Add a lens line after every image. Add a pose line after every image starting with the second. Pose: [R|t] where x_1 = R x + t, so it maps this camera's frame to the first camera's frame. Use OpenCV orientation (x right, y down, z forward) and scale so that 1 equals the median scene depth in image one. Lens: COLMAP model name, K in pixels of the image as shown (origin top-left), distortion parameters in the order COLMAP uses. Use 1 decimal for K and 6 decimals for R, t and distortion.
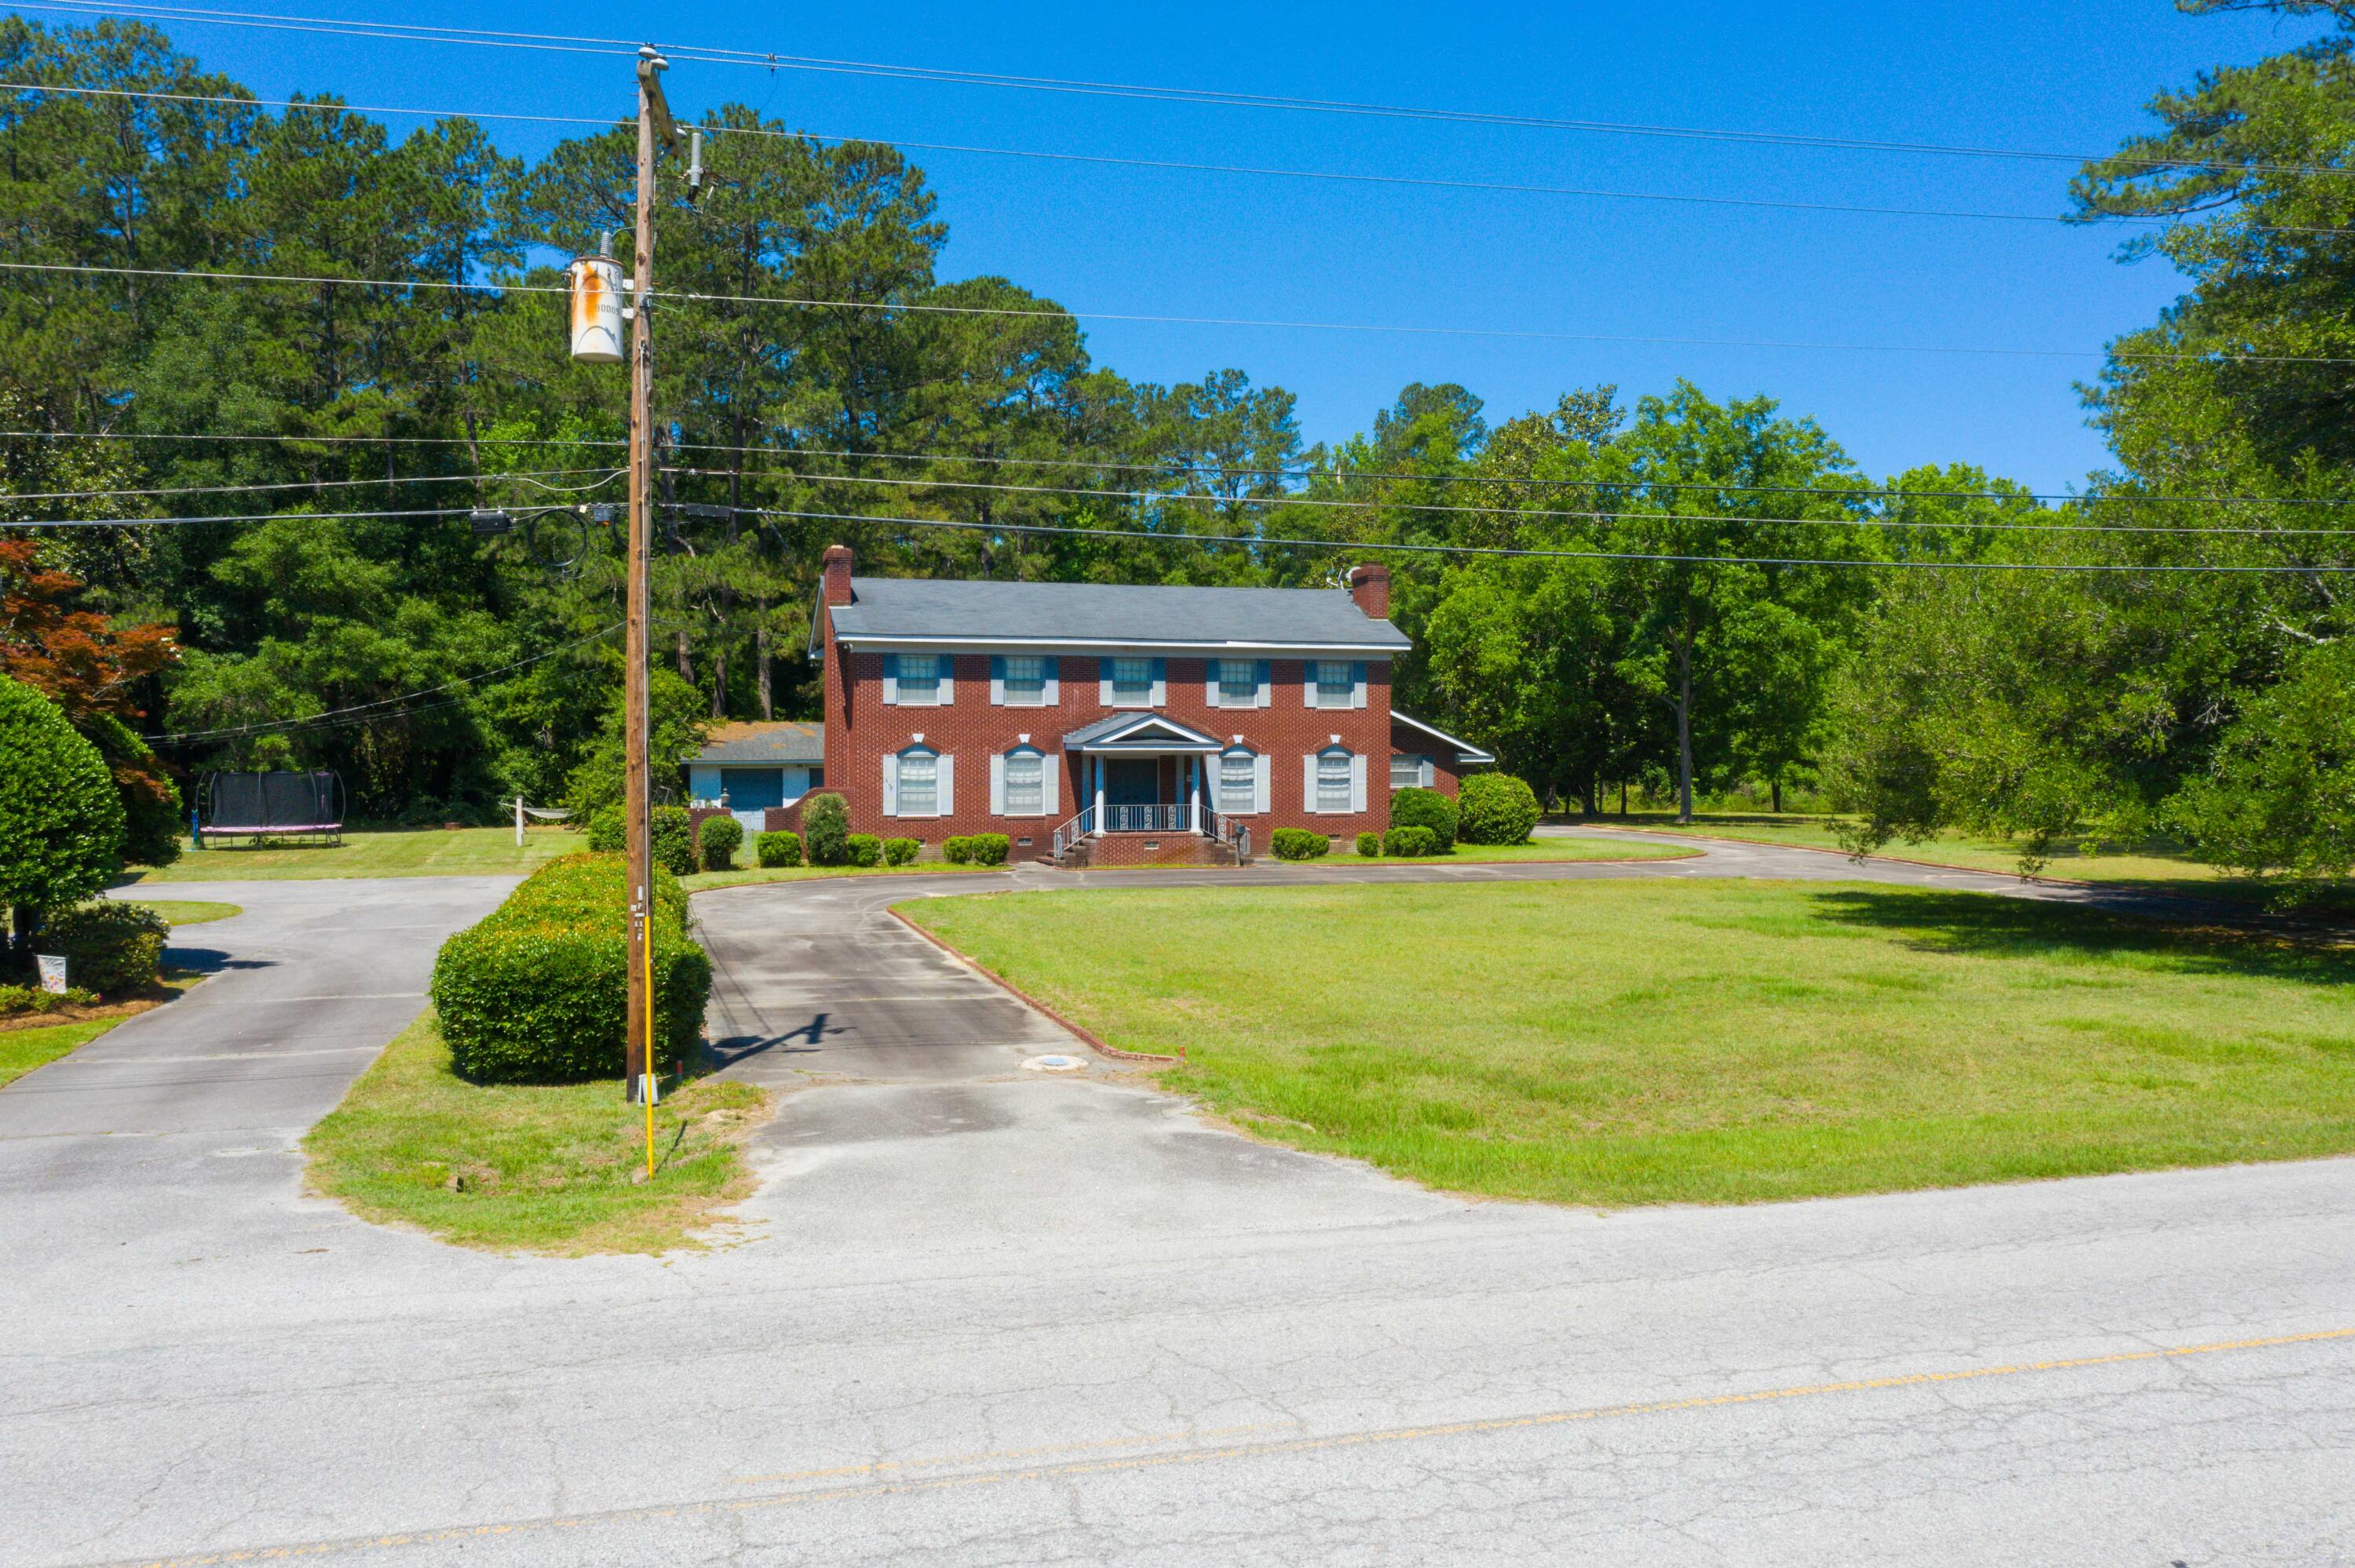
lens RADIAL K [[1870.1, 0, 1185.1], [0, 1870.1, 781.9], [0, 0, 1]] dist [-0.006583, 0.006161]
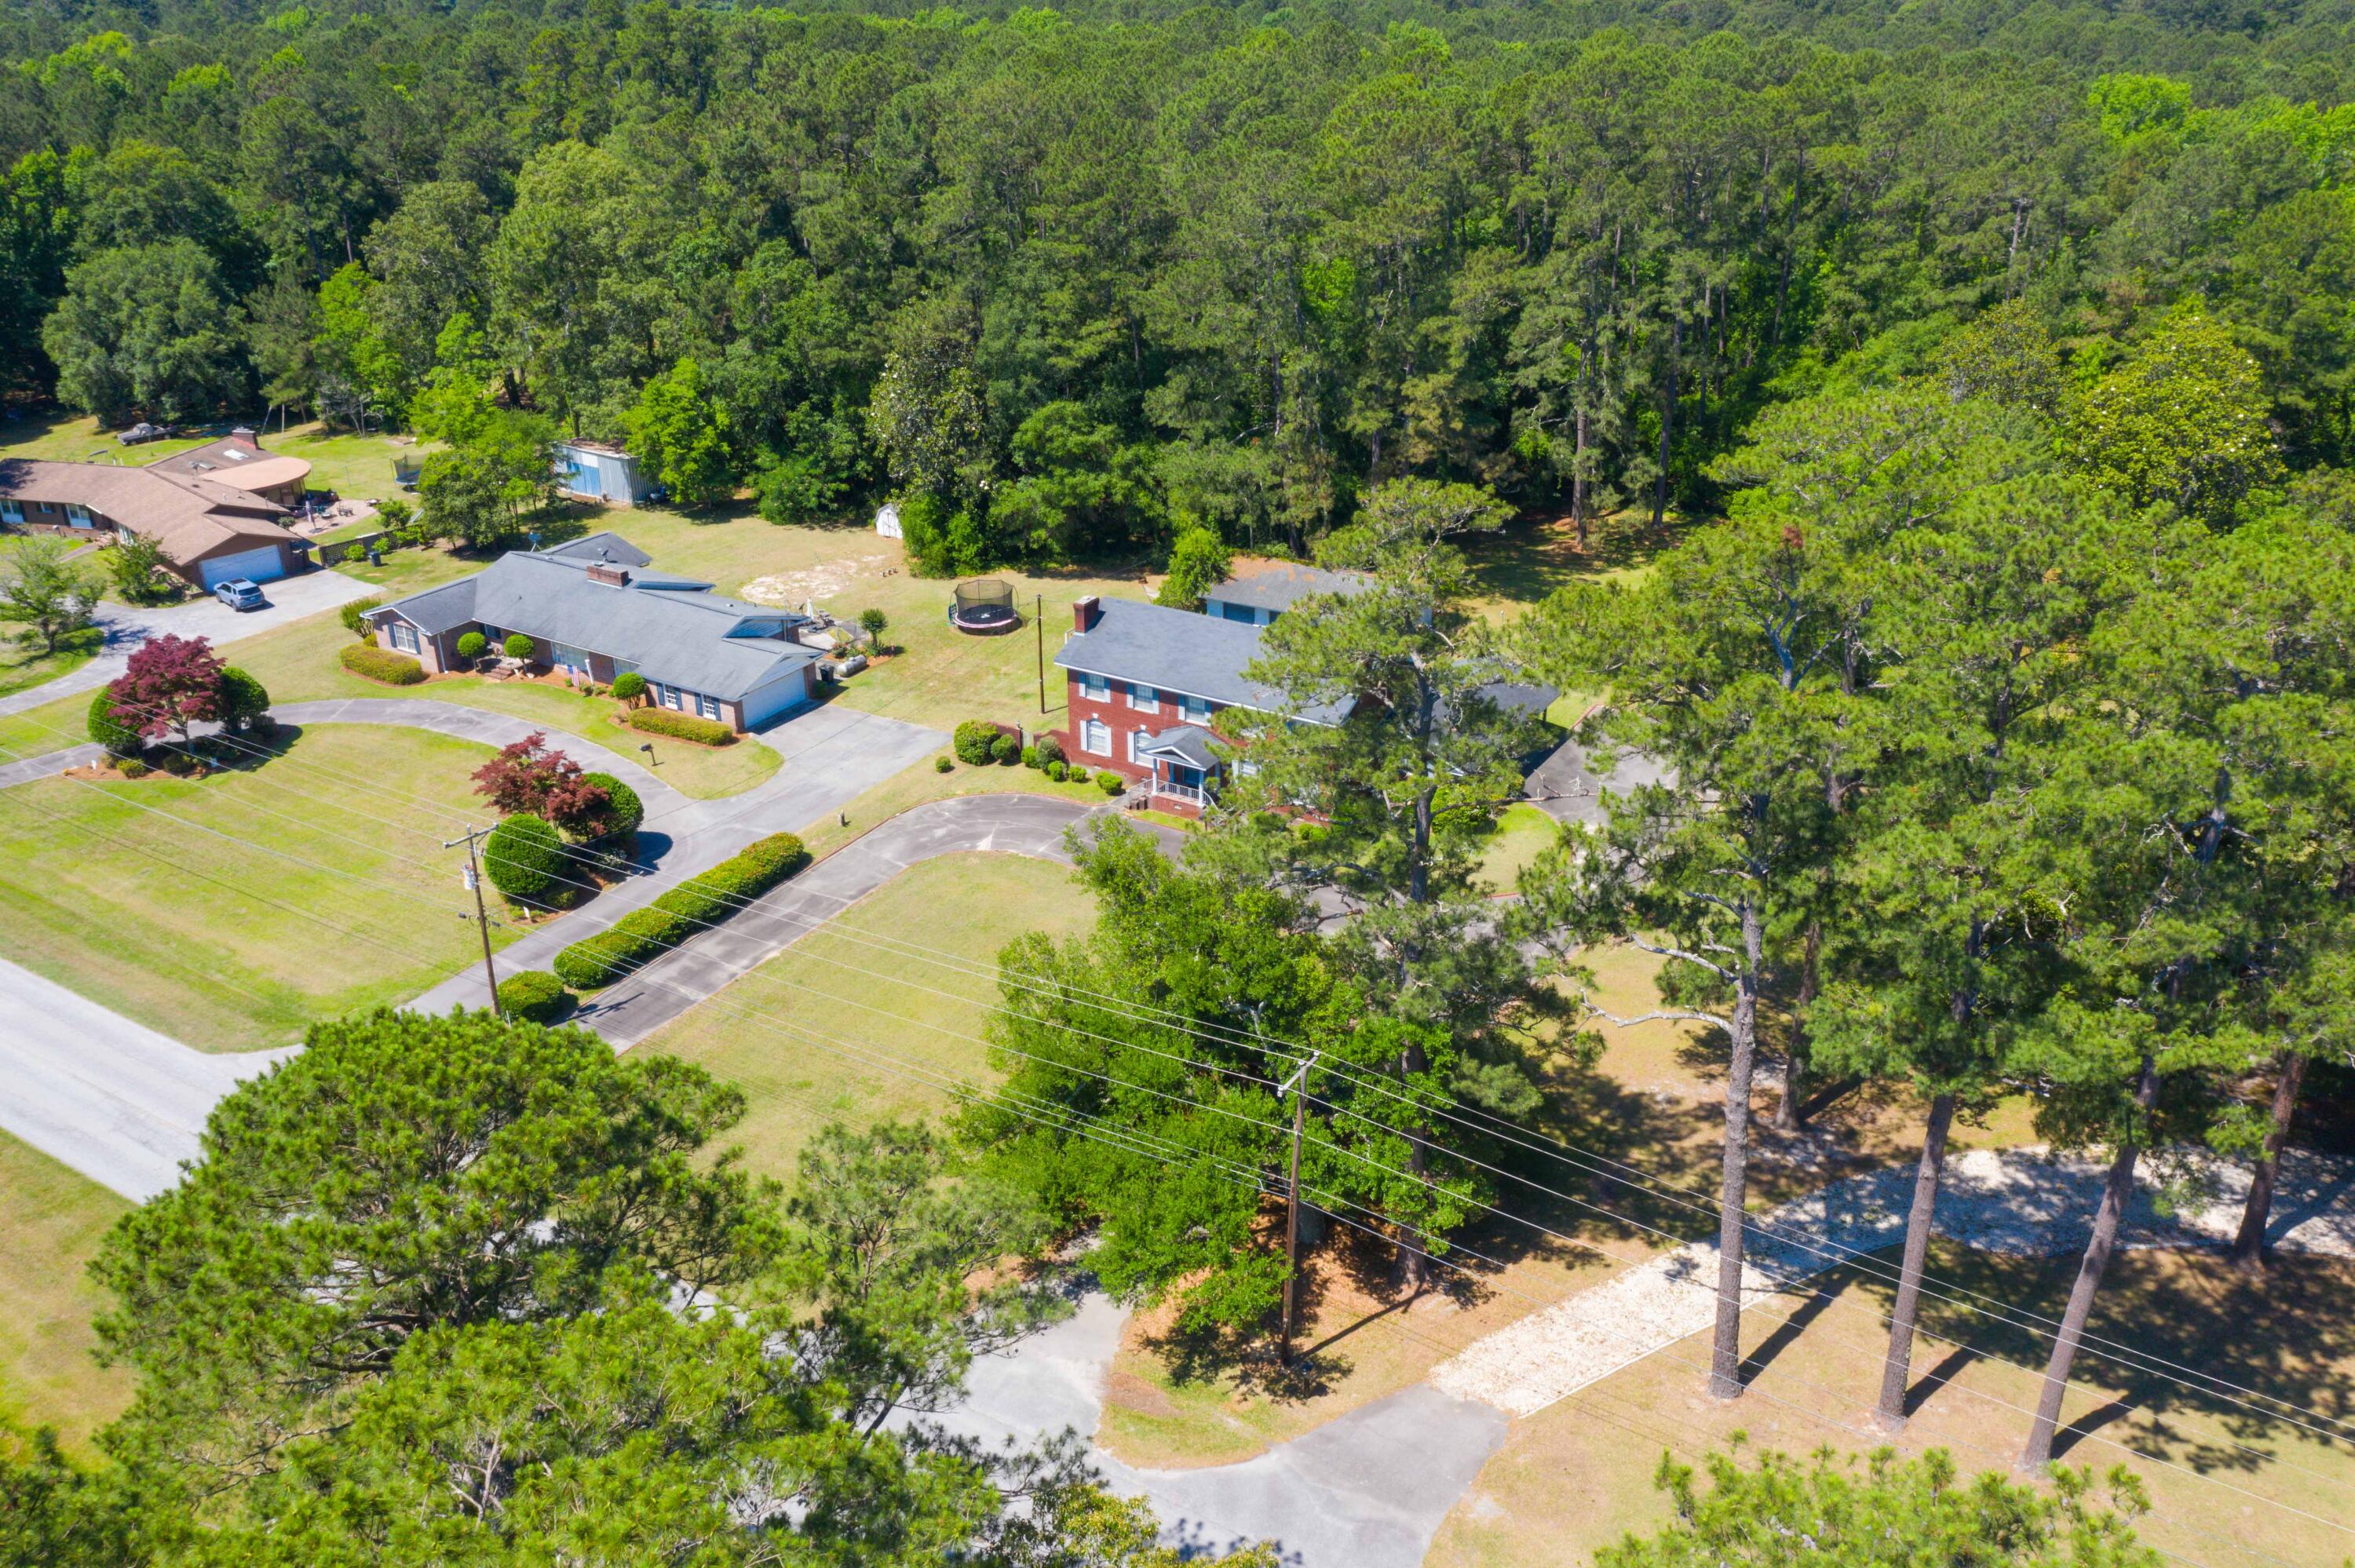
lens RADIAL K [[1870.1, 0, 1174.8], [0, 1870.1, 770.2], [0, 0, 1]] dist [-0.006583, 0.006161]
pose [[0.670648, 0.303284, -0.676942, 1.139959], [0.006493, 0.910162, 0.414203, -0.713320], [0.741747, -0.282179, 0.608429, -0.101706]]
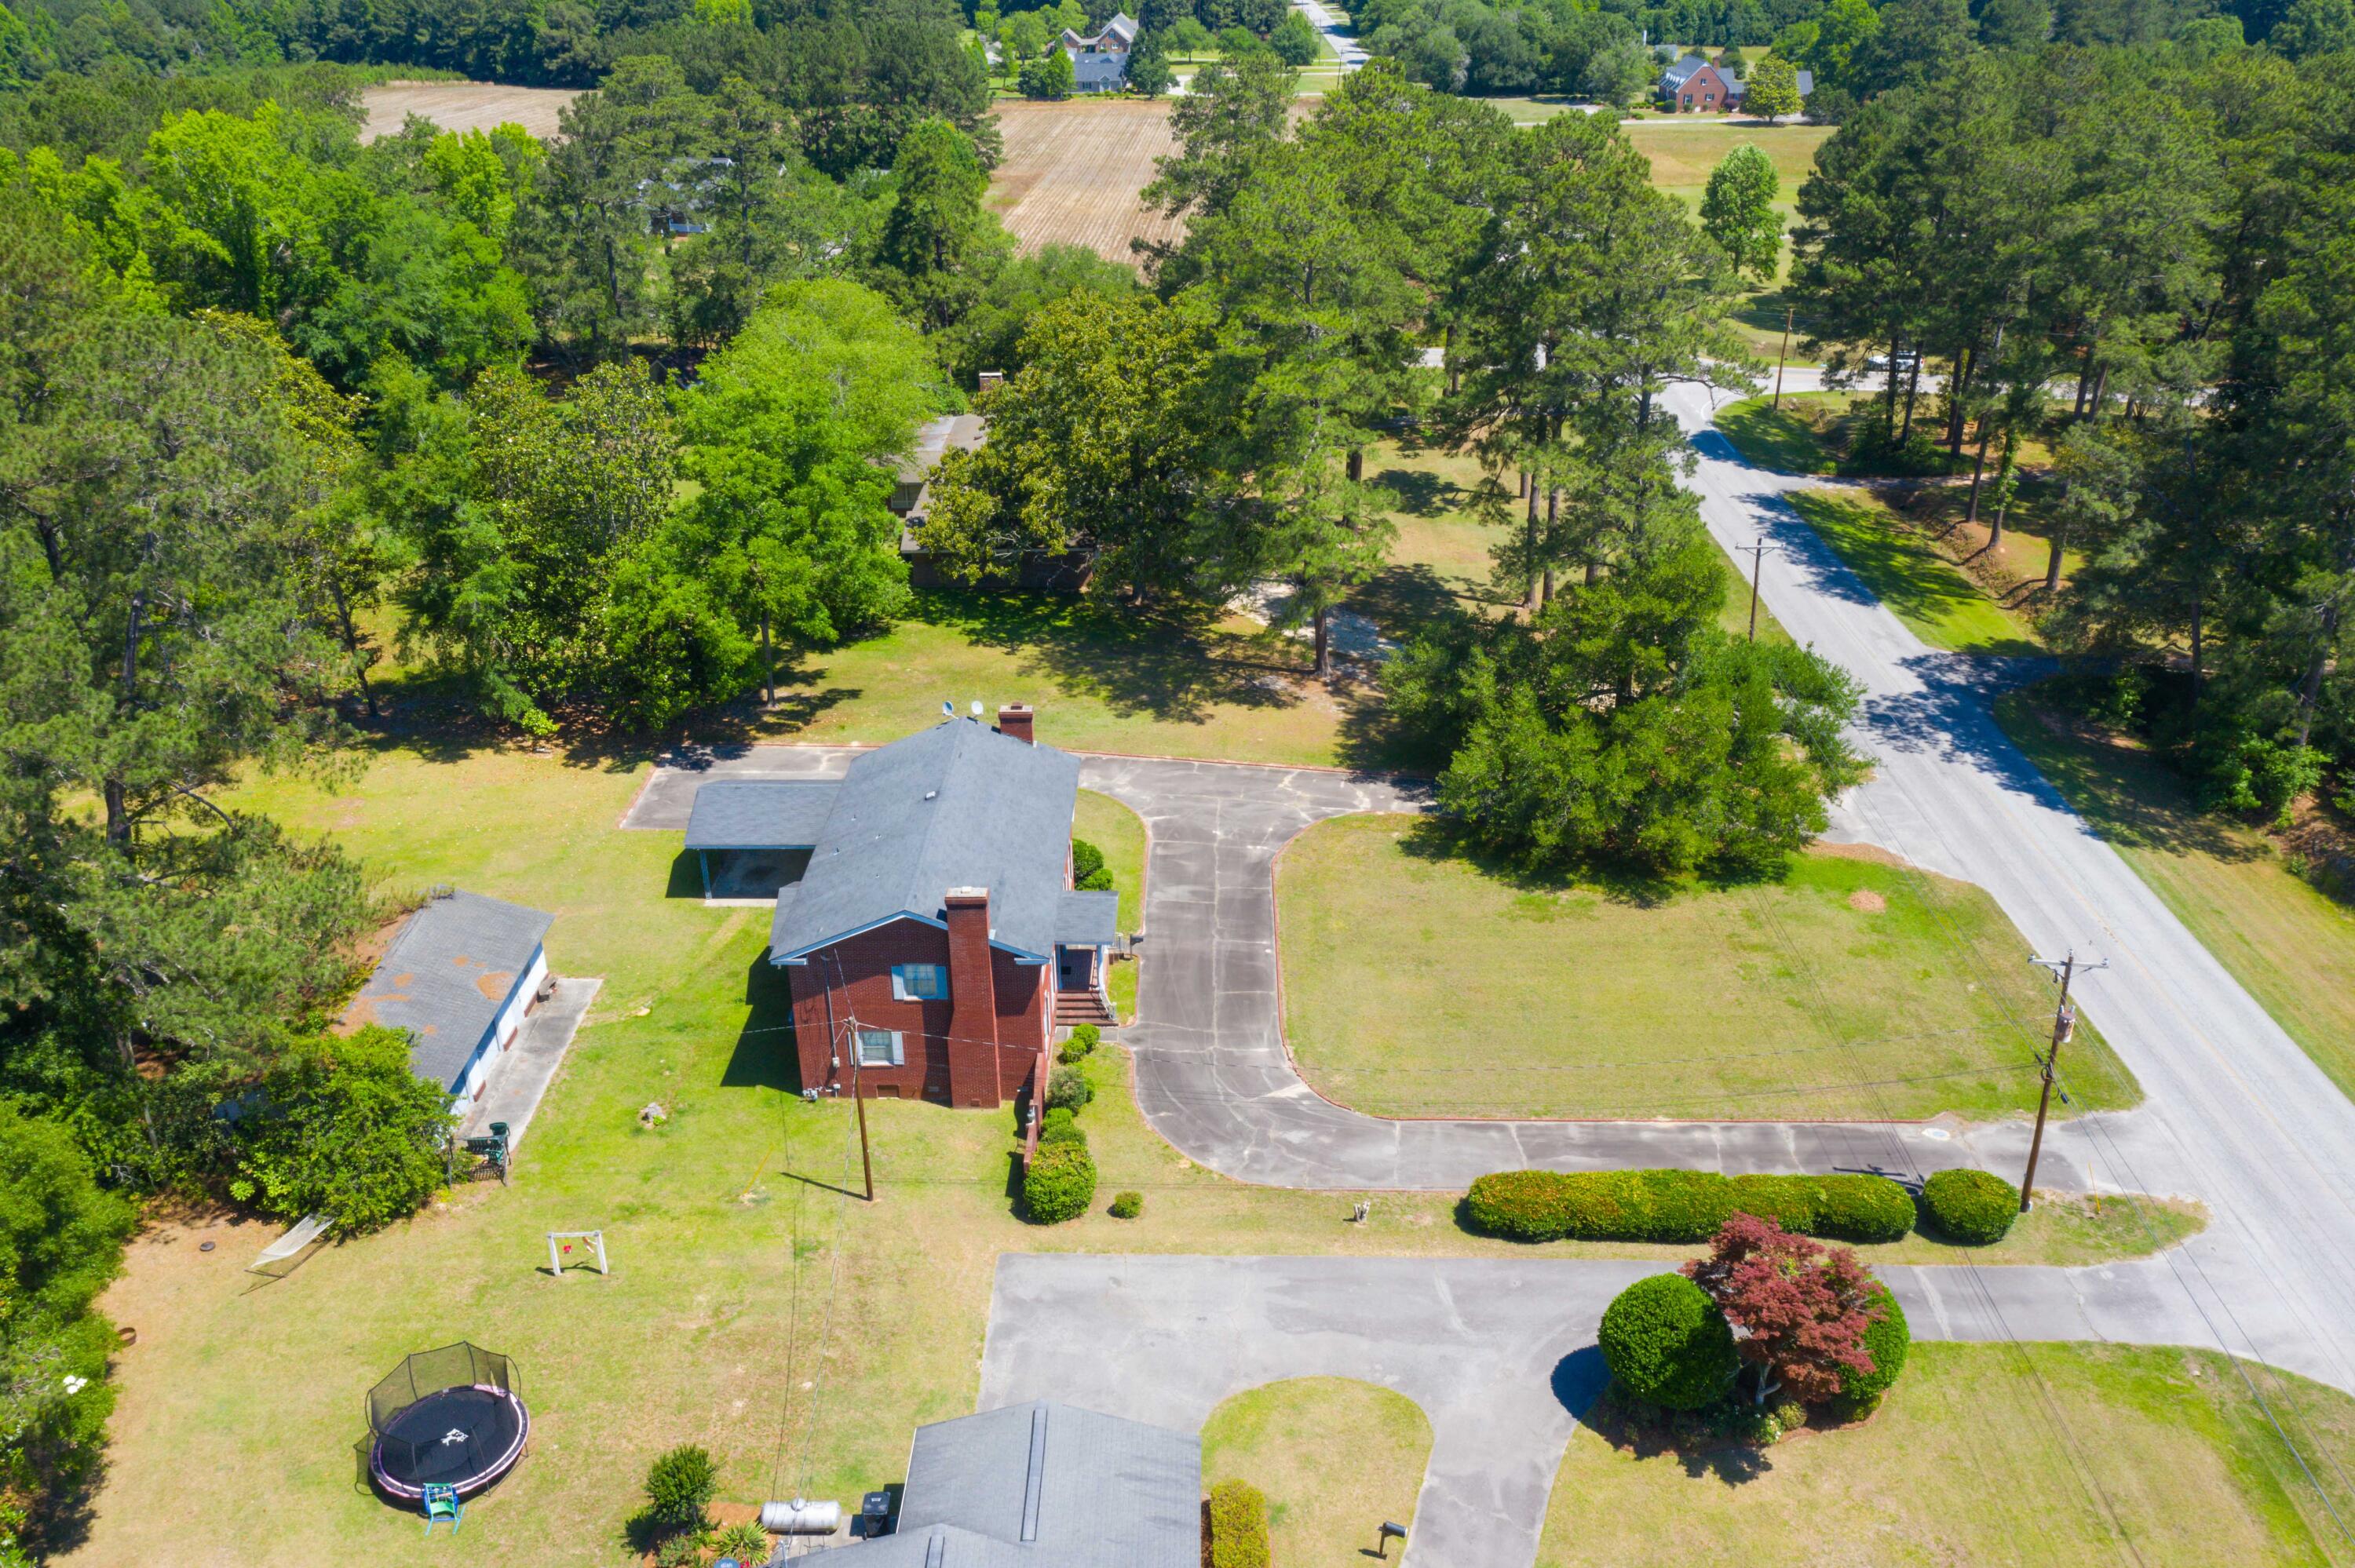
lens RADIAL K [[1870.1, 0, 1180.7], [0, 1870.1, 768.3], [0, 0, 1]] dist [-0.006583, 0.006161]
pose [[0.289582, -0.408198, 0.865746, -1.126184], [0.015969, 0.906436, 0.422042, -0.683166], [-0.957020, -0.108391, 0.269006, 0.537870]]
